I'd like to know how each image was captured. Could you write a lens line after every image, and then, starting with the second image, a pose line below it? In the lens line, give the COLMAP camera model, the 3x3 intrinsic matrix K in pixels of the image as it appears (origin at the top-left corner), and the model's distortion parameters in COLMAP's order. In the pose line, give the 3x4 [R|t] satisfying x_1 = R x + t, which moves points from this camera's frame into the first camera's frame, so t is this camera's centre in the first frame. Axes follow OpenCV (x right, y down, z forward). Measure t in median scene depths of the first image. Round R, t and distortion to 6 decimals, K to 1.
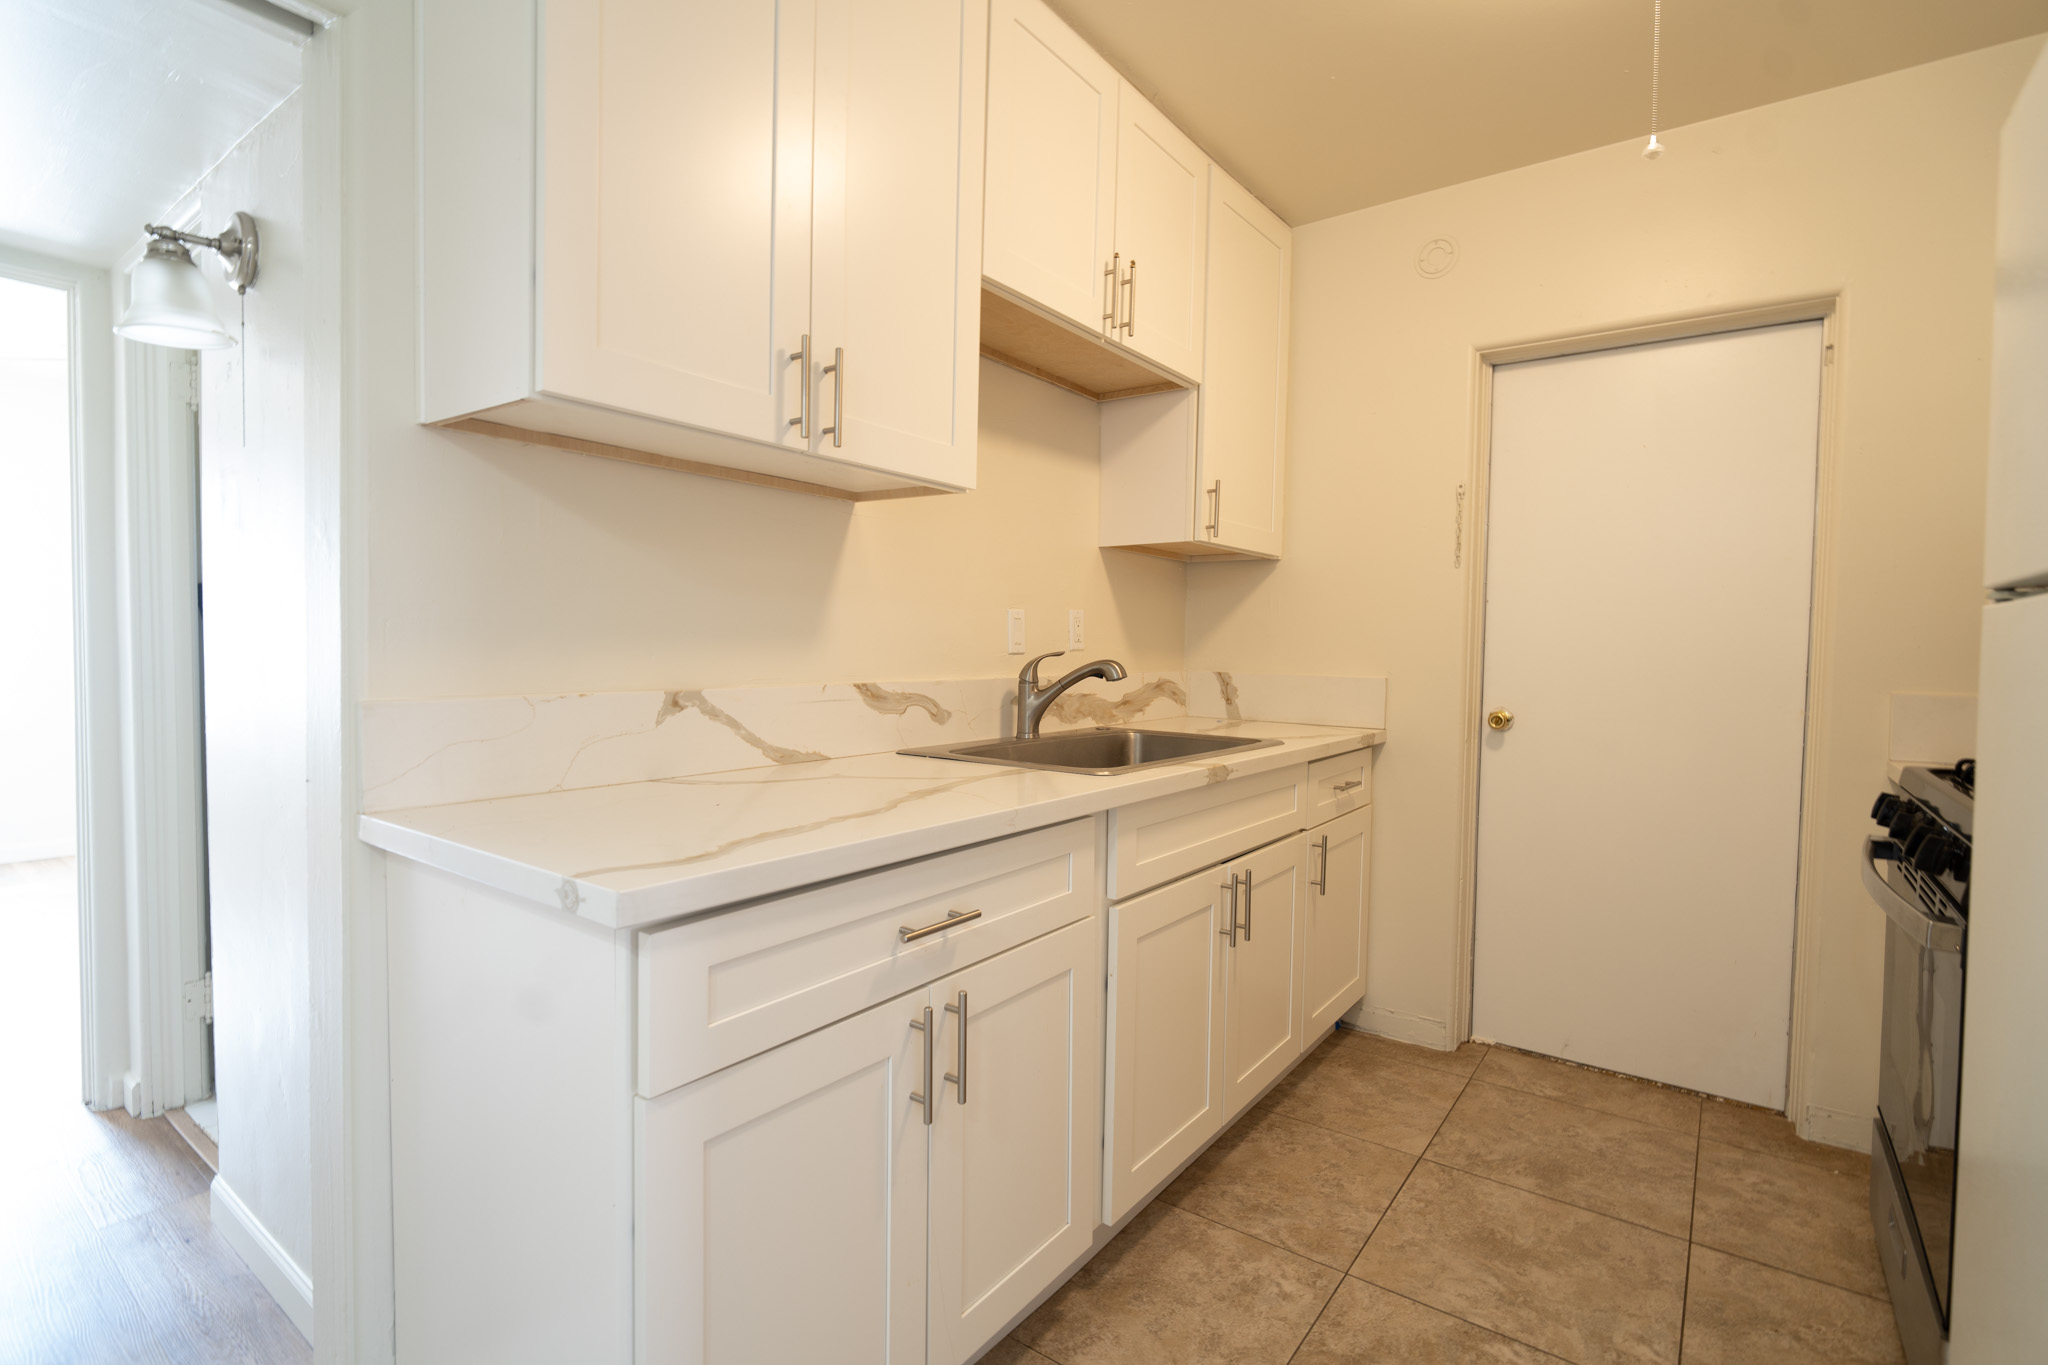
lens RADIAL K [[943.9, 0, 1024.0], [0, 943.9, 682.5], [0, 0, 1]] dist [-0.000429, -0.008194]
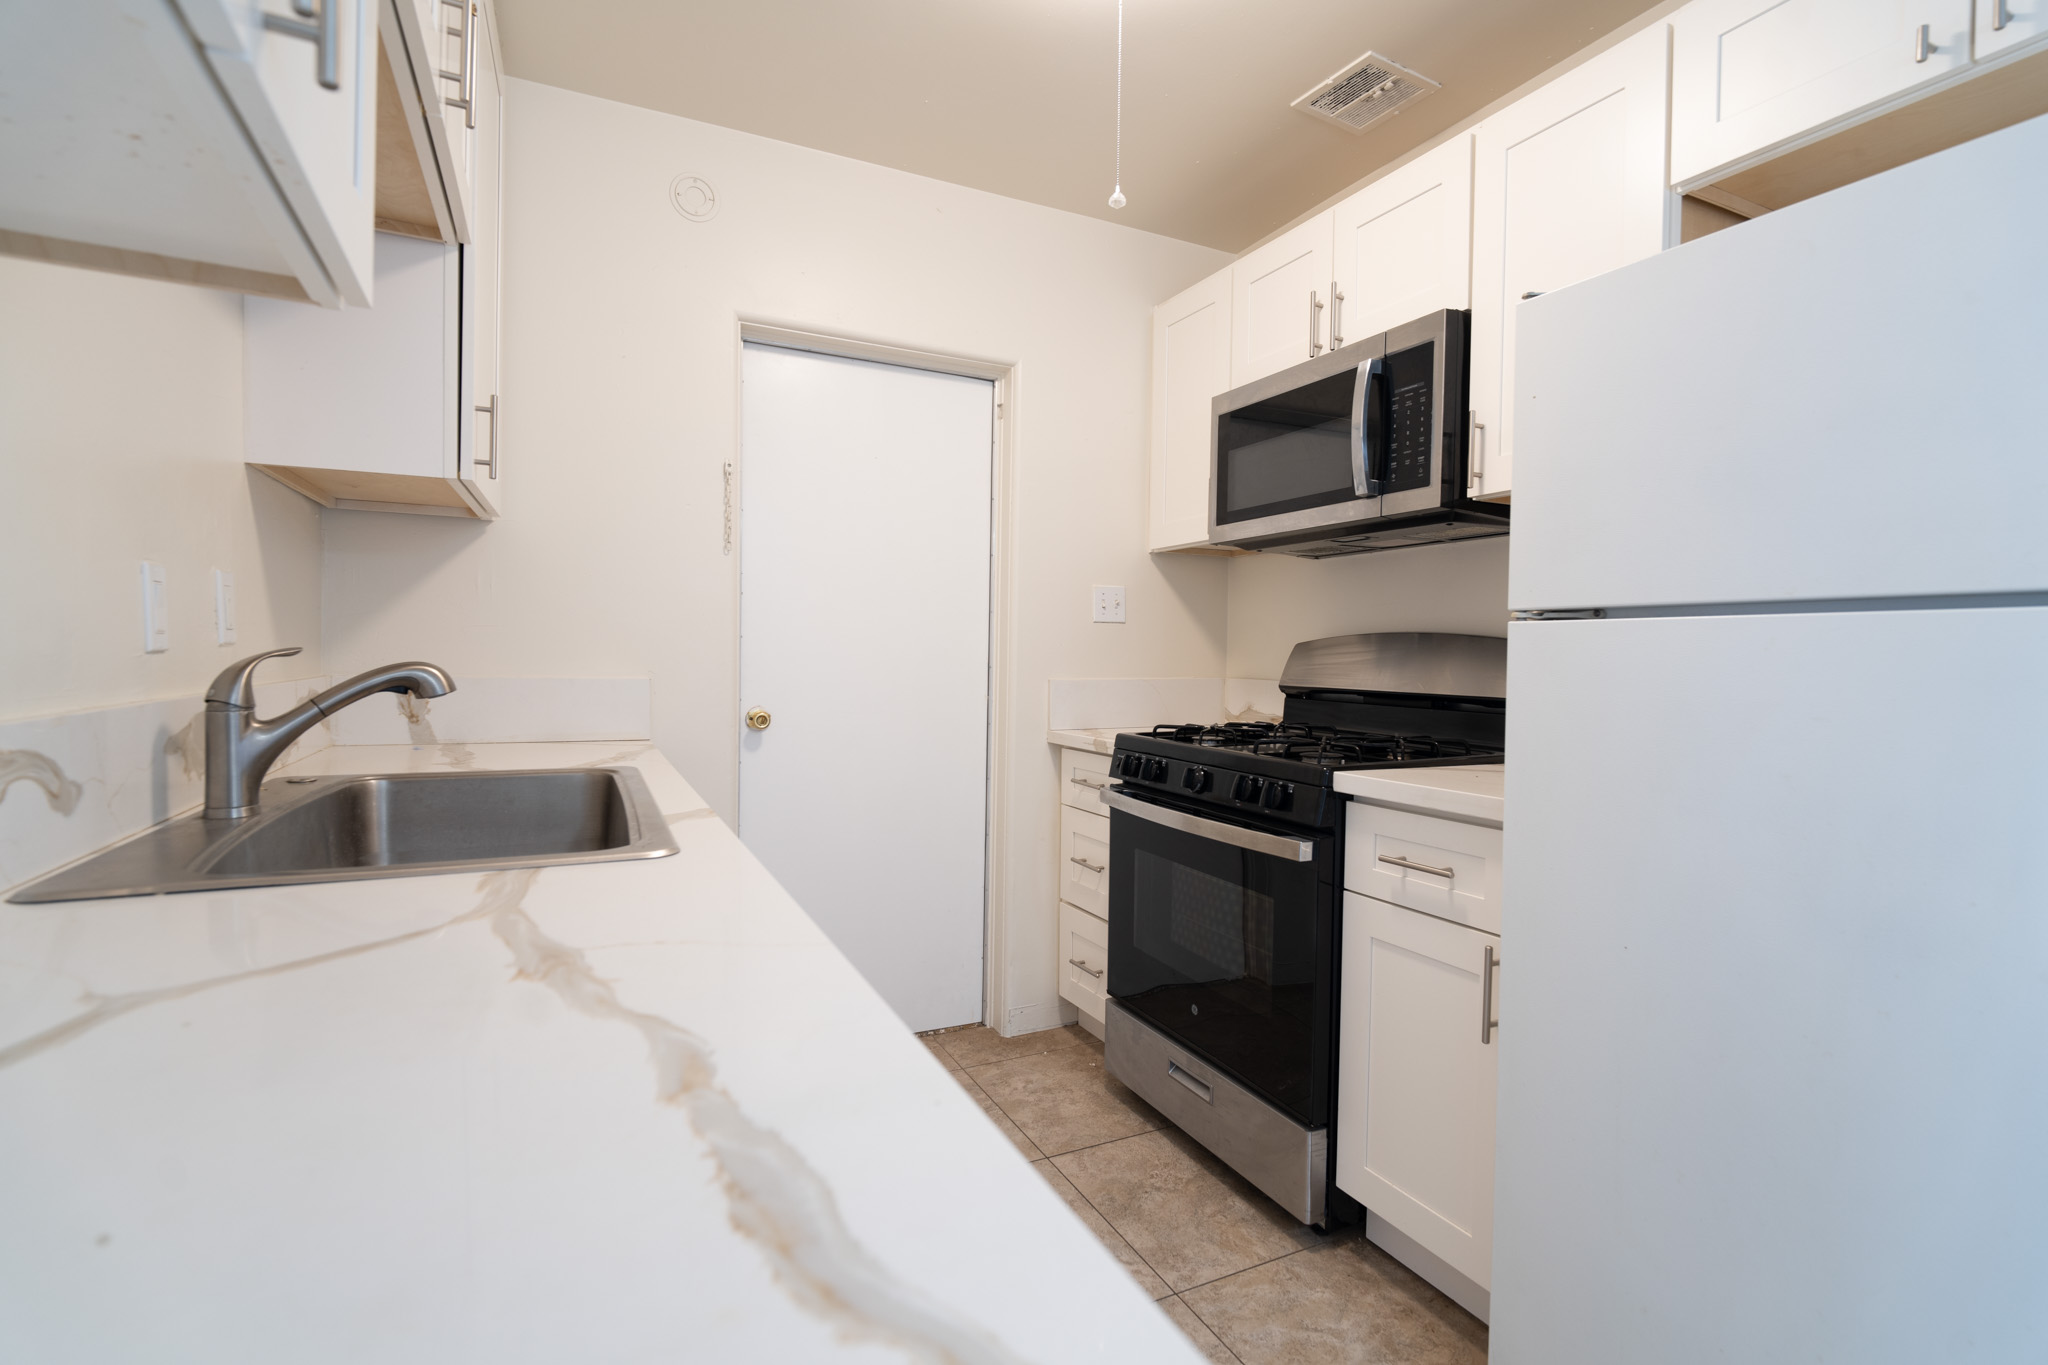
lens RADIAL K [[943.9, 0, 1024.0], [0, 943.9, 682.5], [0, 0, 1]] dist [-0.000429, -0.008194]
pose [[0.454124, -0.032499, 0.890346, -0.279659], [0.025019, 0.999406, 0.023719, -0.016613], [-0.890587, 0.011505, 0.454667, 0.424770]]
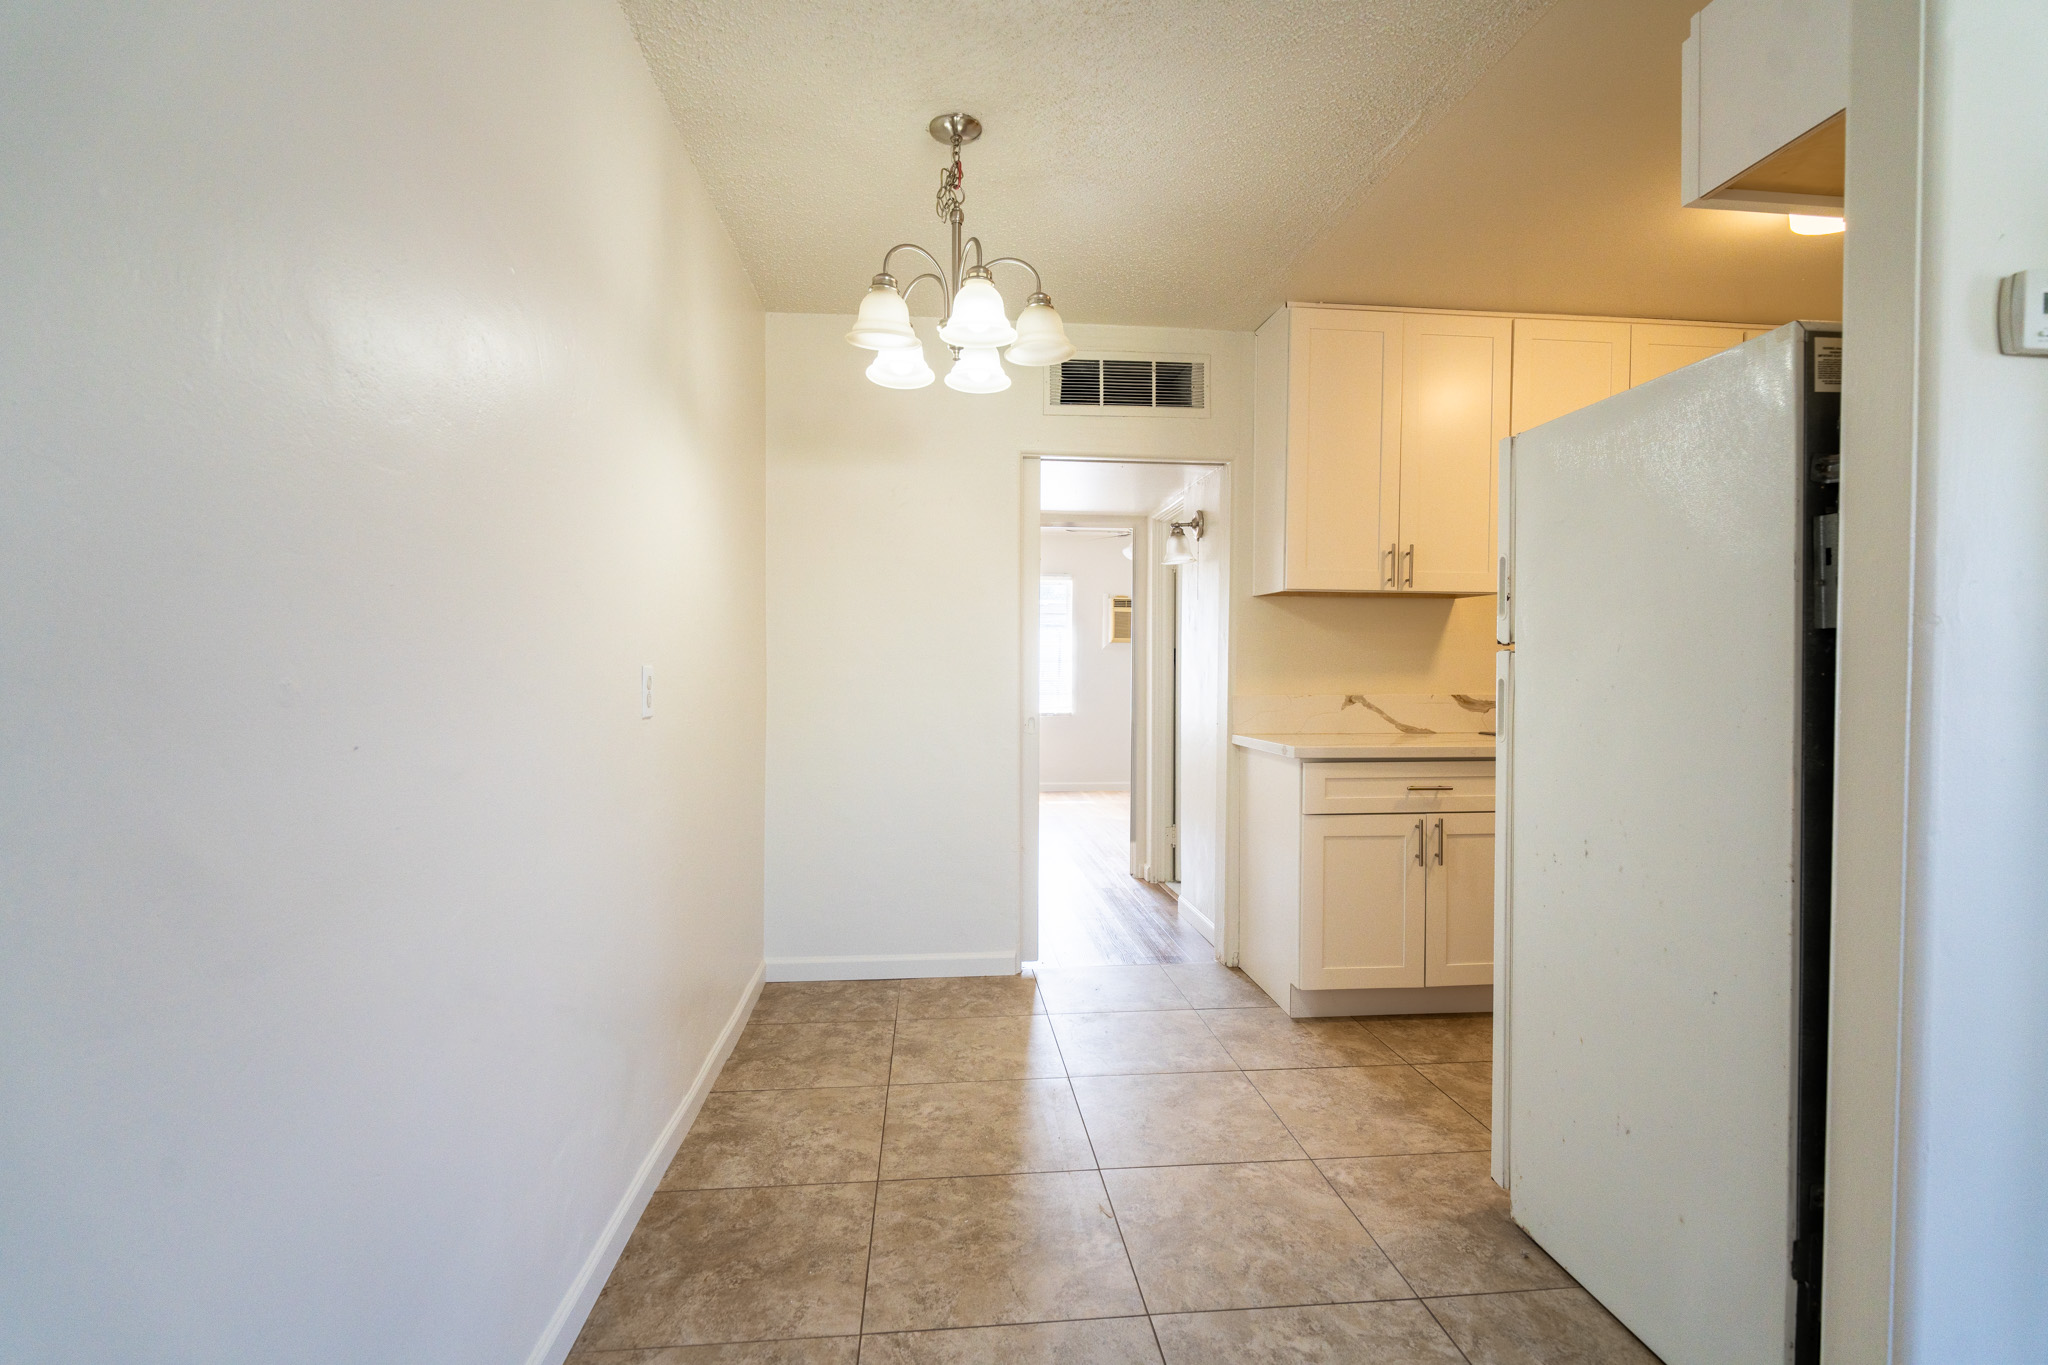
lens RADIAL K [[943.9, 0, 1024.0], [0, 943.9, 682.5], [0, 0, 1]] dist [-0.000429, -0.008194]
pose [[0.666711, -0.001067, -0.745315, 0.672410], [-0.023637, 0.999466, -0.022575, 0.040498], [0.744941, 0.032668, 0.666330, -0.924245]]
